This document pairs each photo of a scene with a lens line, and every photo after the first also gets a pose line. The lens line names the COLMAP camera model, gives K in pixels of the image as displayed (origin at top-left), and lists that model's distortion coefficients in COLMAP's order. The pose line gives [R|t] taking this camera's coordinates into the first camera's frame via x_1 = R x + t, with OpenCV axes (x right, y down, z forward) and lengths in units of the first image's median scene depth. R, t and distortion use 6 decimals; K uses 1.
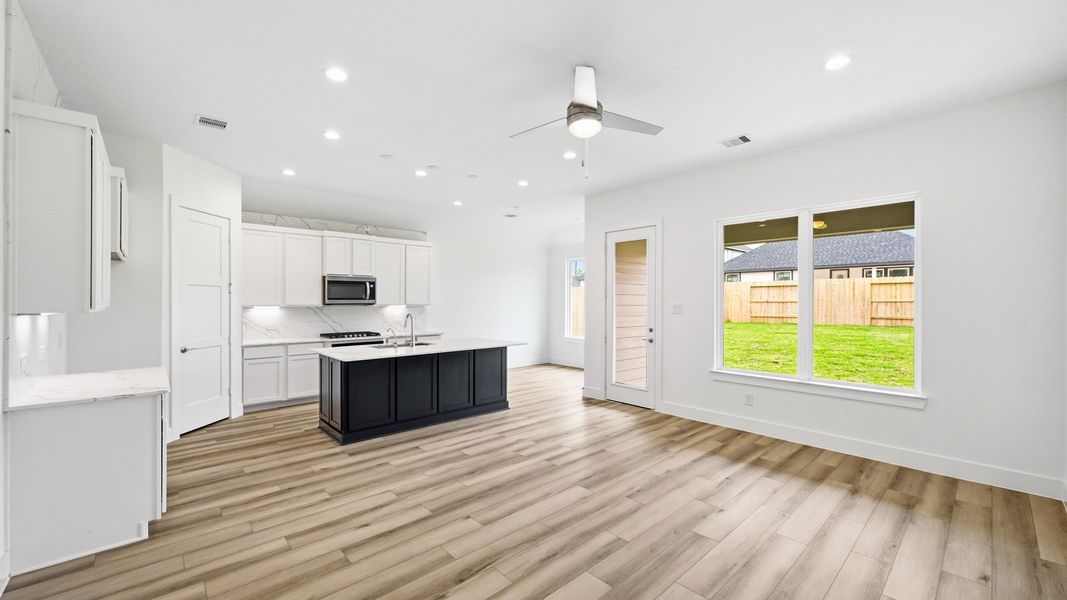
lens RADIAL K [[419.1, 0, 533.5], [0, 419.1, 300.0], [0, 0, 1]] dist [0.000249, -0.000055]
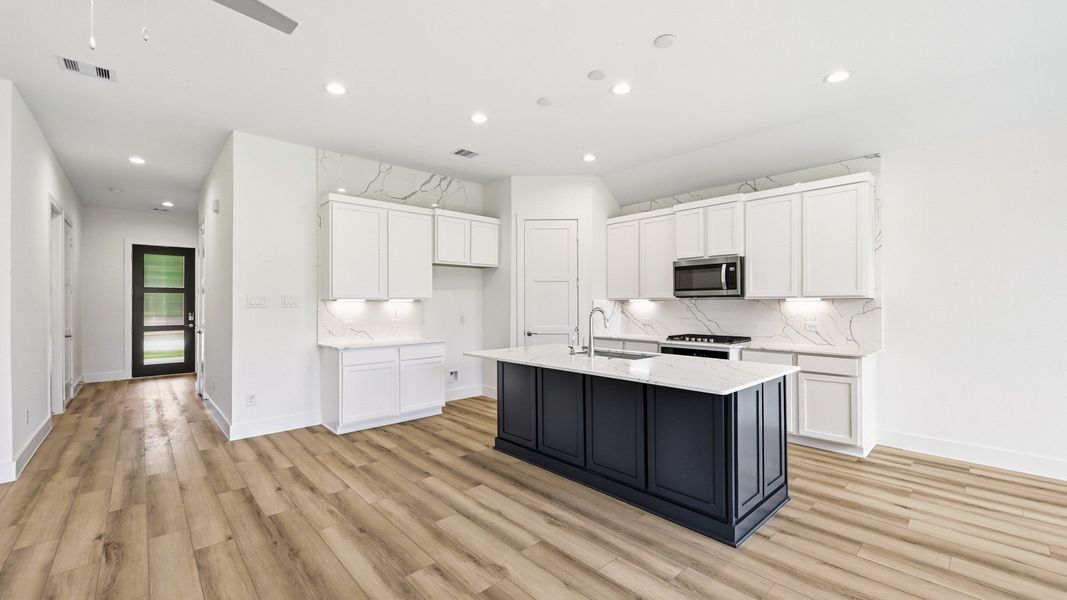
lens RADIAL K [[429.1, 0, 533.5], [0, 429.1, 300.0], [0, 0, 1]] dist [-0.000212, 0.000008]
pose [[0.001745, -0.005048, -0.999986, 0.419638], [0.007696, 0.999958, -0.005034, 0.023672], [0.999969, -0.007688, 0.001783, 0.941829]]
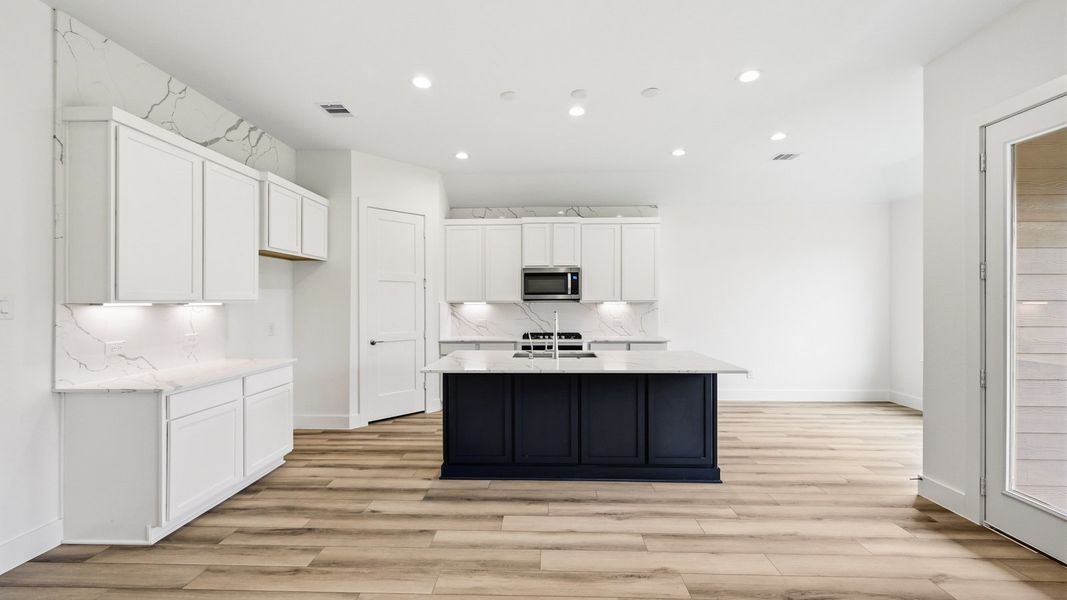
lens RADIAL K [[419.1, 0, 533.5], [0, 419.1, 300.0], [0, 0, 1]] dist [0.000249, -0.000055]
pose [[0.715160, -0.003862, -0.698951, 0.183122], [0.005028, 0.999987, -0.000381, 0.013795], [0.698943, -0.003242, 0.715170, 0.490037]]
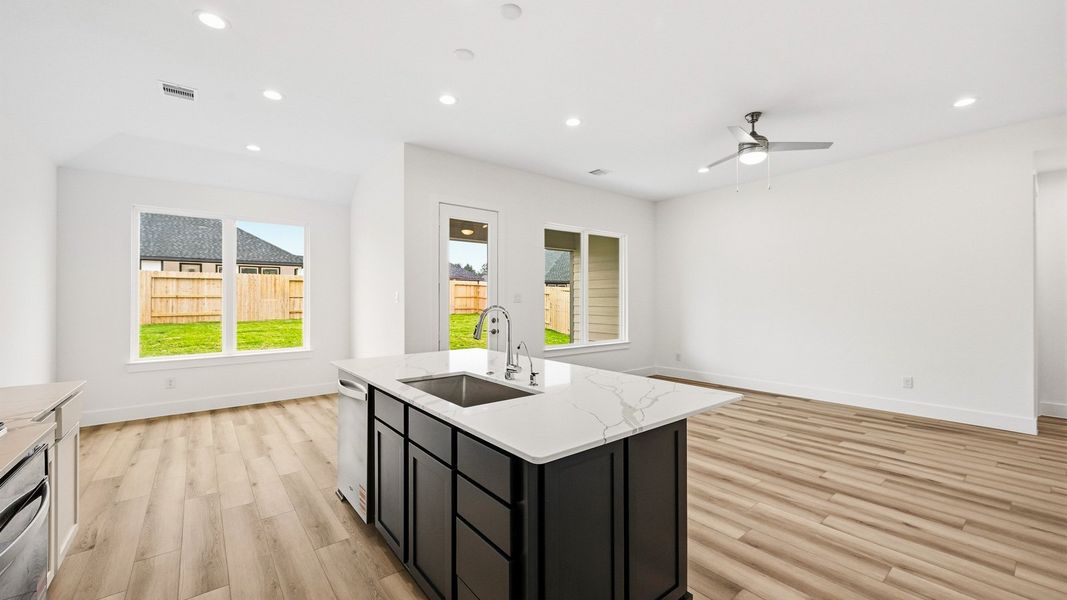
lens RADIAL K [[419.1, 0, 533.5], [0, 419.1, 300.0], [0, 0, 1]] dist [0.000249, -0.000055]
pose [[0.066399, -0.003672, 0.997786, -0.764494], [0.000208, 0.999993, 0.003667, 0.025190], [-0.997793, -0.000036, 0.066399, 0.982083]]
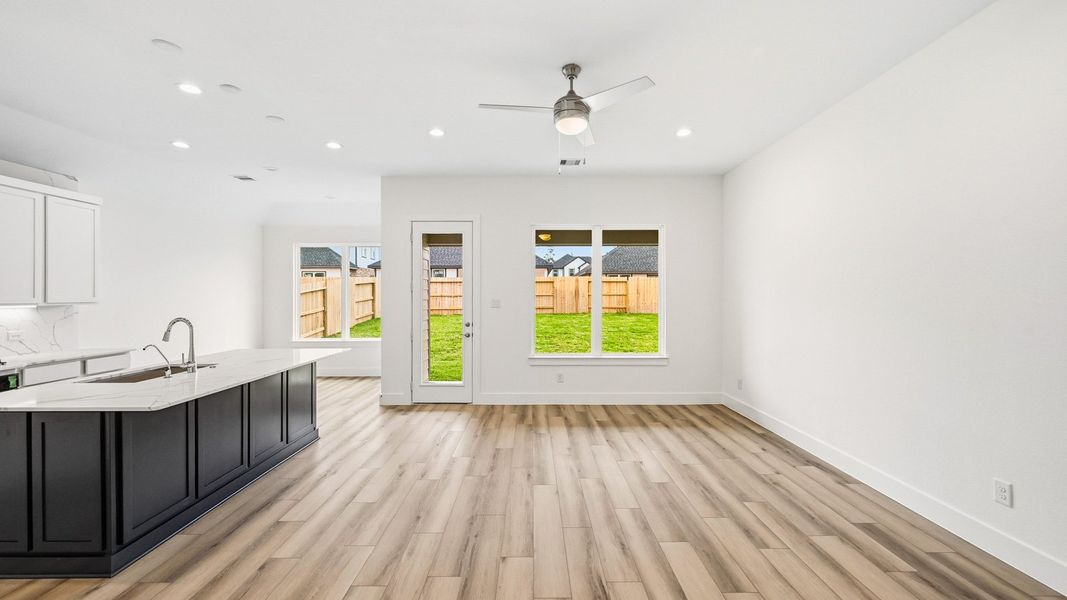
lens RADIAL K [[424.2, 0, 533.5], [0, 424.2, 300.0], [0, 0, 1]] dist [-0.003166, -0.000232]
pose [[0.672122, -0.009028, 0.740385, -0.424530], [-0.000998, 0.999914, 0.013099, -0.001497], [-0.740440, -0.009543, 0.672055, 0.232345]]
